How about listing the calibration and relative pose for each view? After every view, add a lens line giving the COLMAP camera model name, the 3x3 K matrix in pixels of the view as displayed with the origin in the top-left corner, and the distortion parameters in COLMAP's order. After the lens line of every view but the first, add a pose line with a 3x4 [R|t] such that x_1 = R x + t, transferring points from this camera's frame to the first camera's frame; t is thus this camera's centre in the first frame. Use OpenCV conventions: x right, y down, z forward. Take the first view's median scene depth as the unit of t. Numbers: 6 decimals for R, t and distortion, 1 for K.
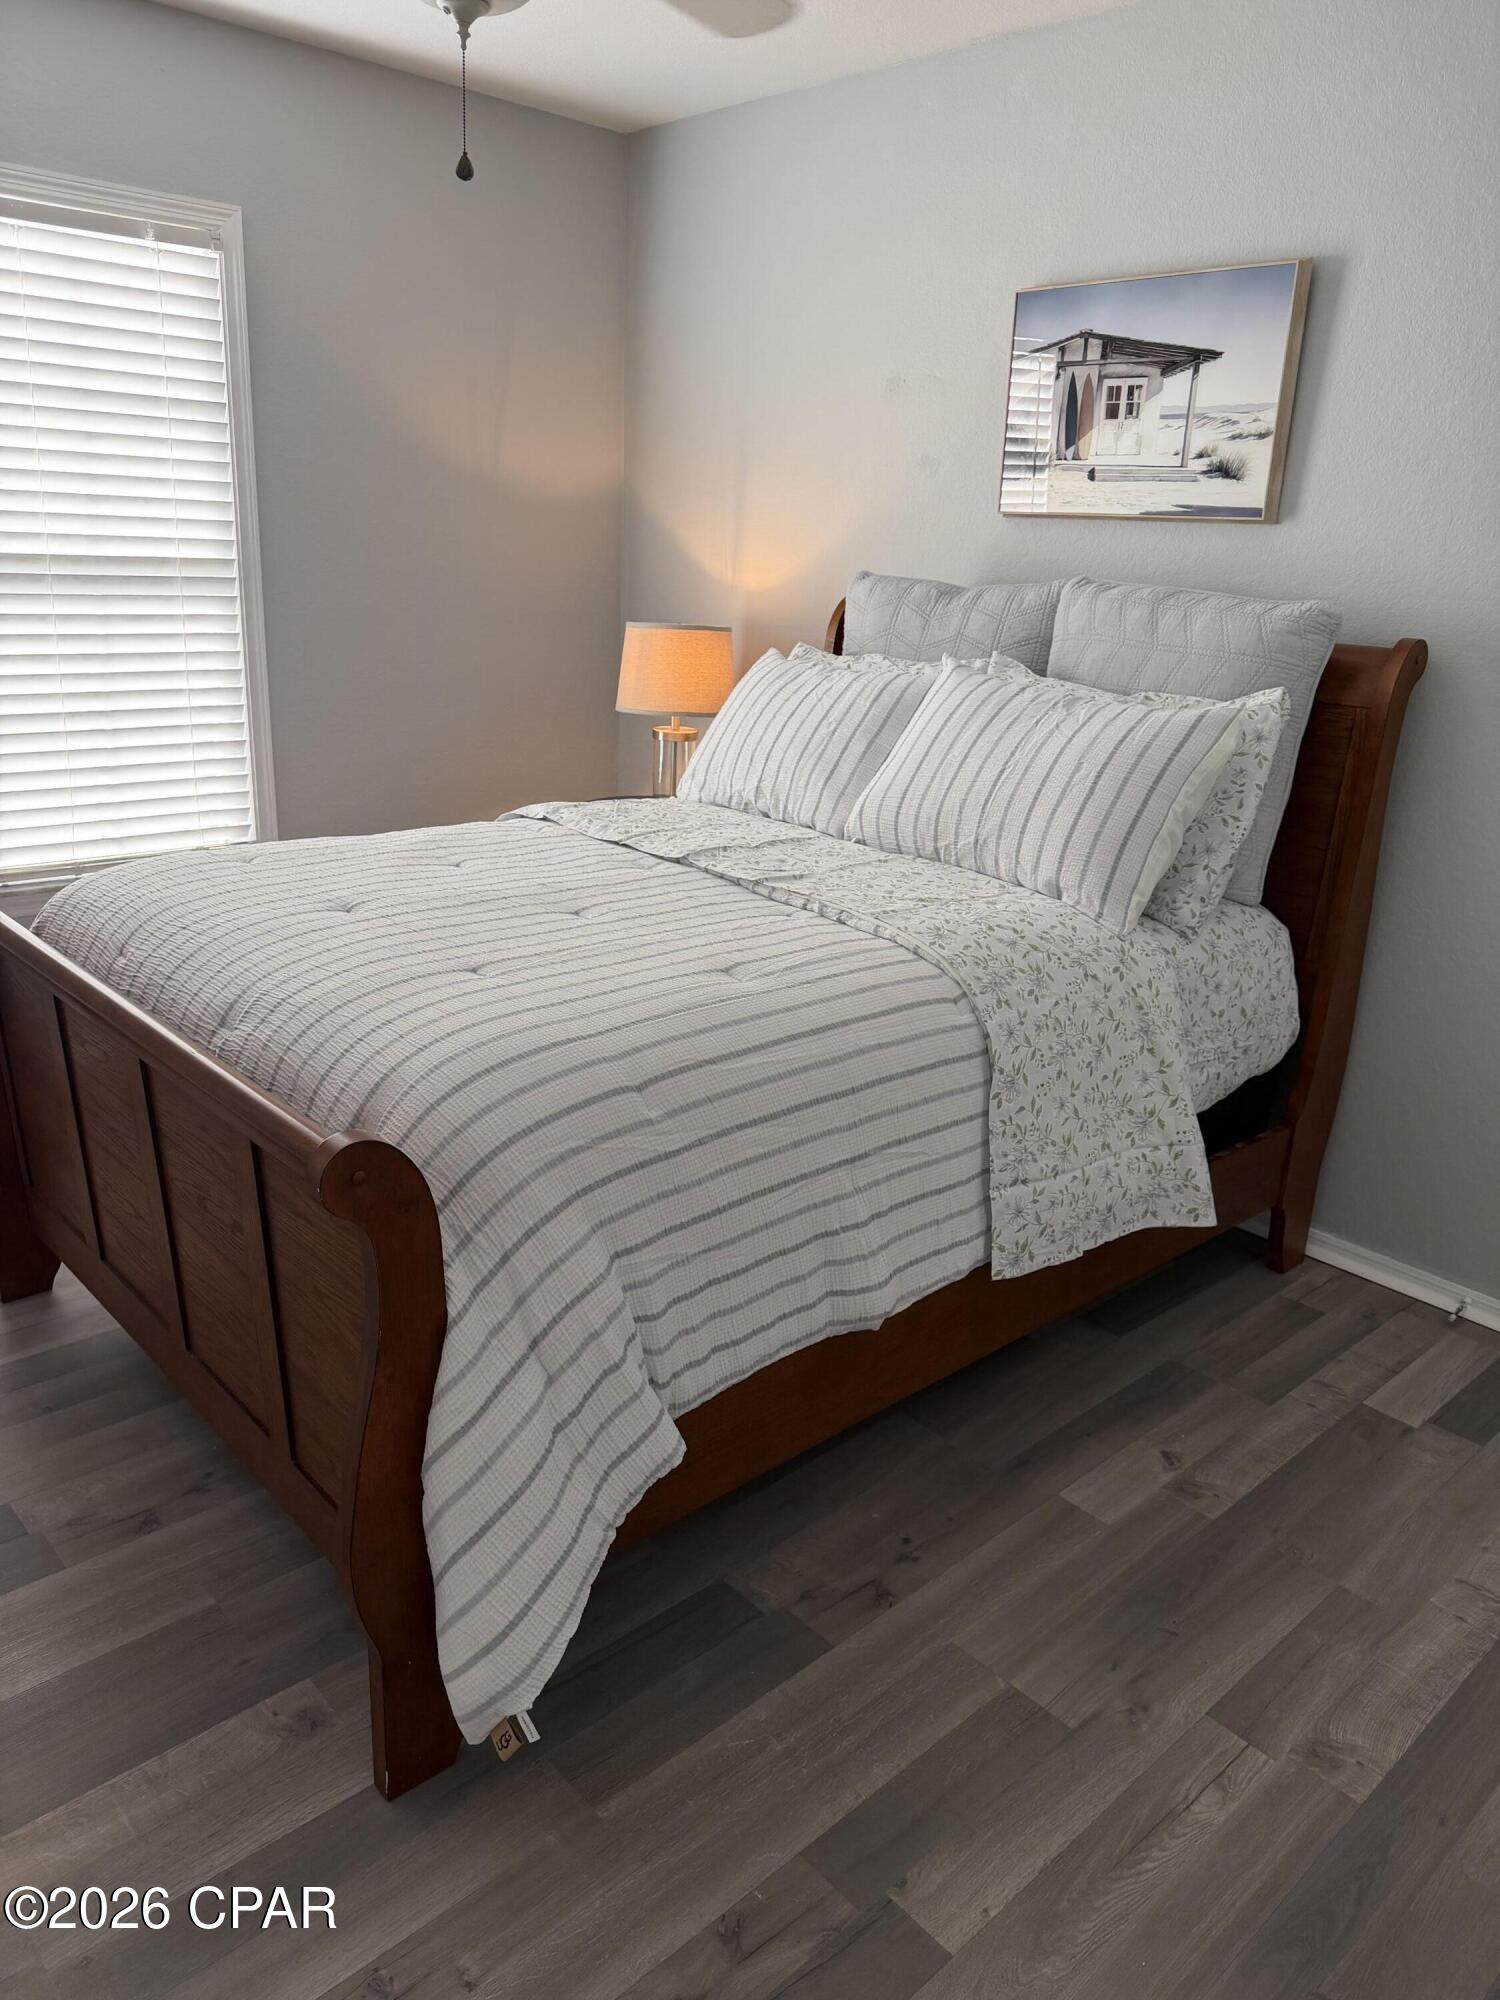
lens RADIAL K [[1433.7, 0, 756.7], [0, 1433.7, 991.3], [0, 0, 1]] dist [0.079473, -0.112991]
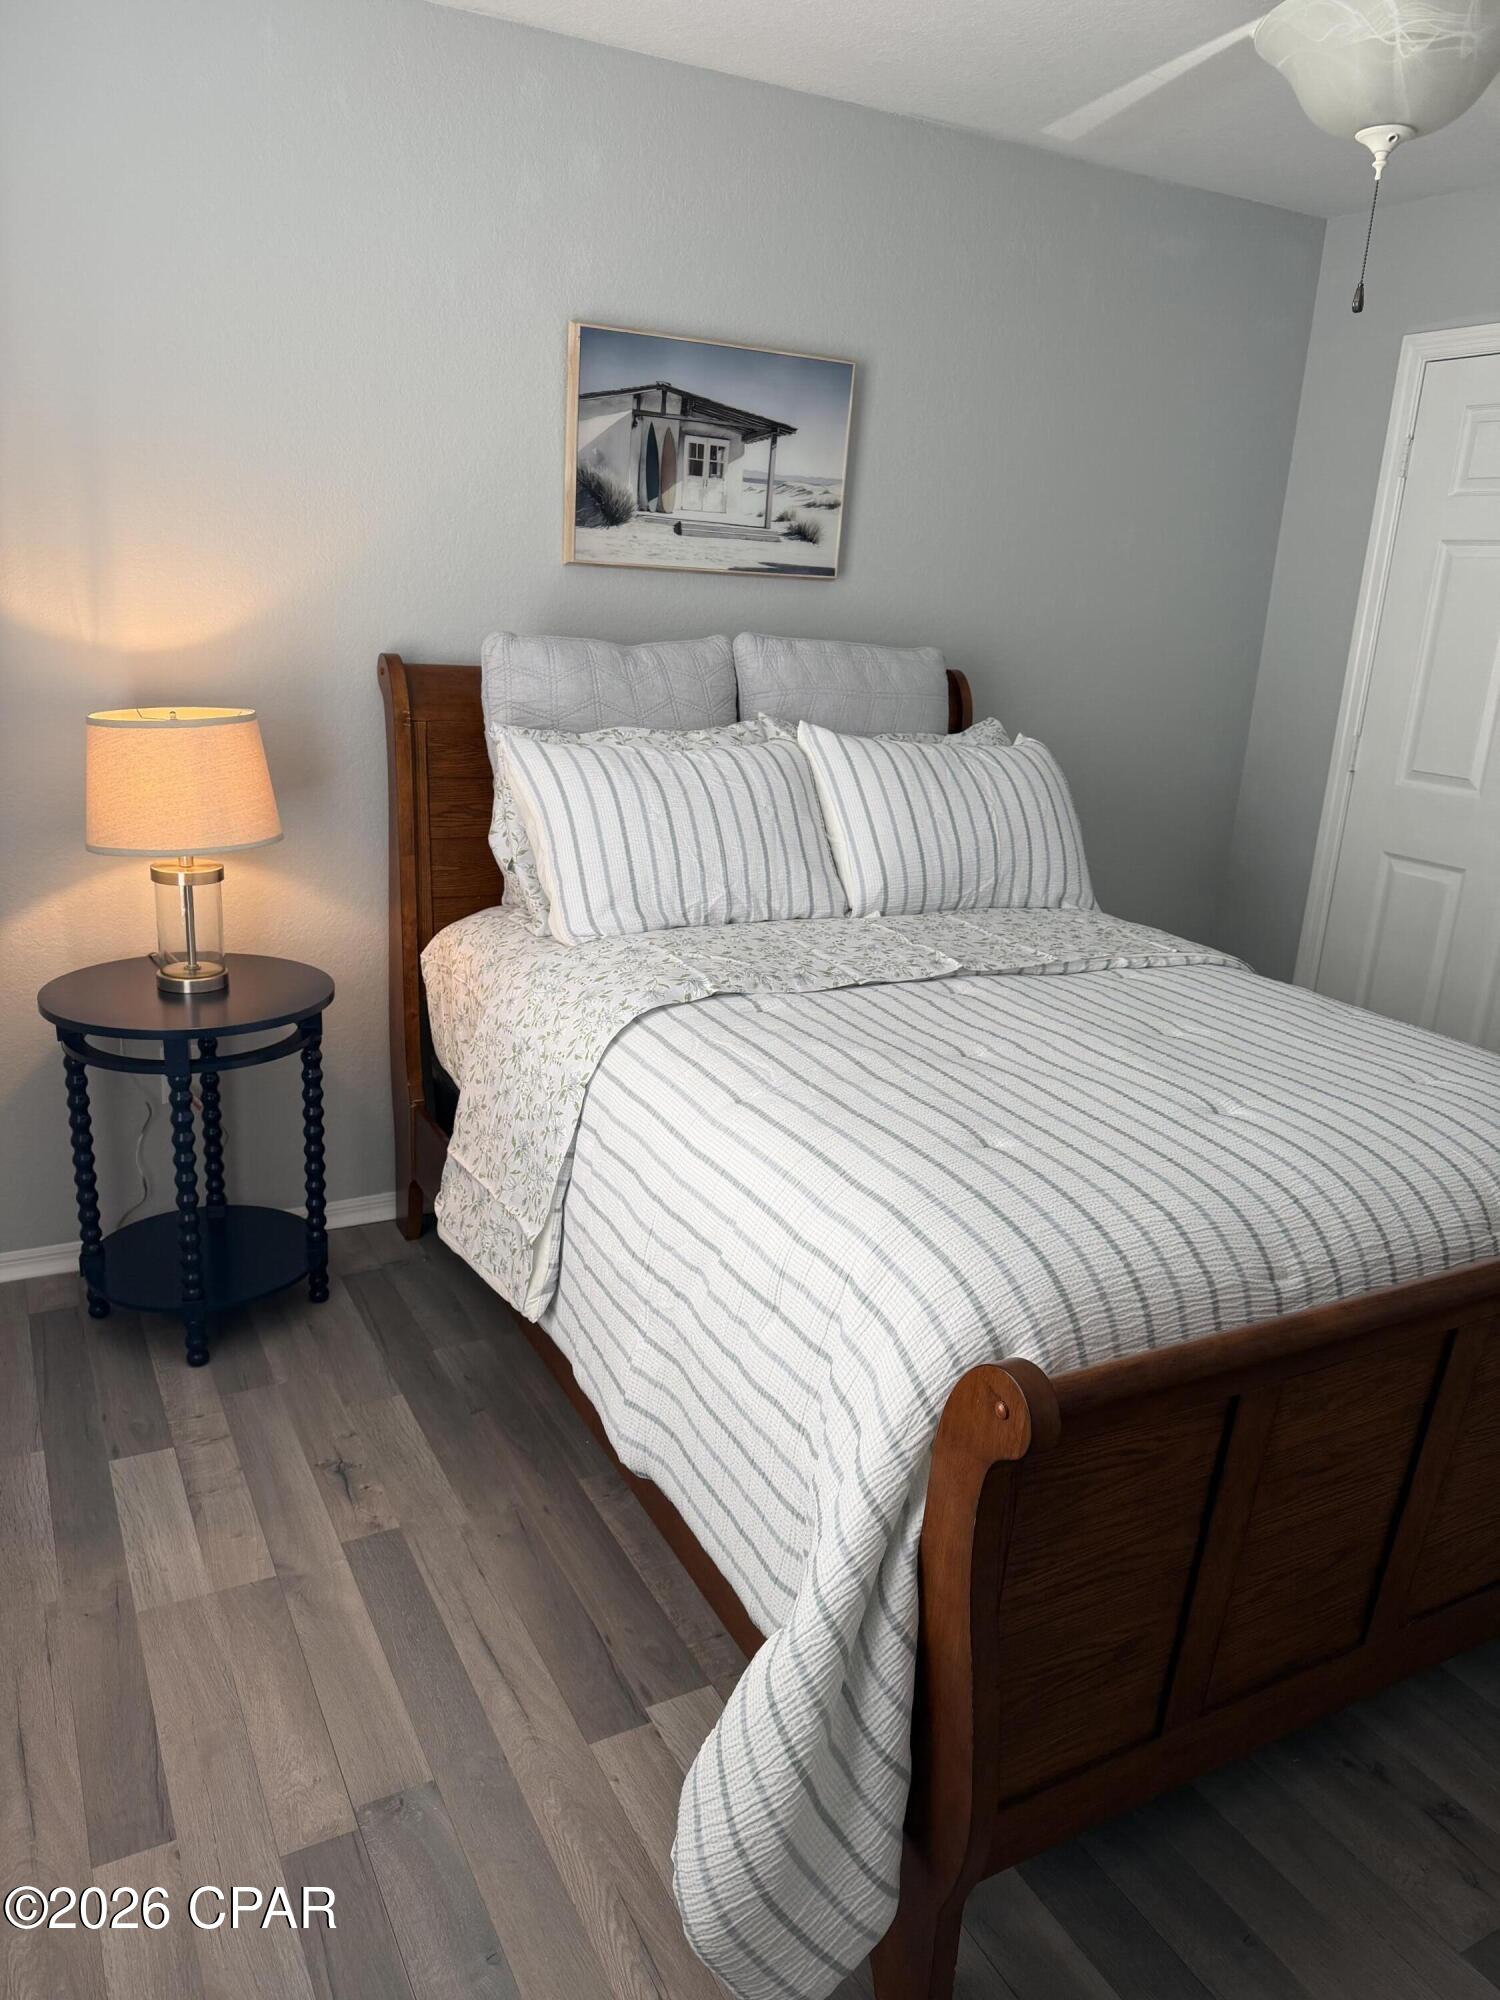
lens RADIAL K [[1433.7, 0, 754.4], [0, 1433.7, 1011.9], [0, 0, 1]] dist [0.079473, -0.112991]
pose [[0.262515, -0.303401, 0.915988, -0.812396], [0.254446, 0.937448, 0.237588, -0.275108], [-0.930776, 0.170699, 0.323293, 0.704656]]
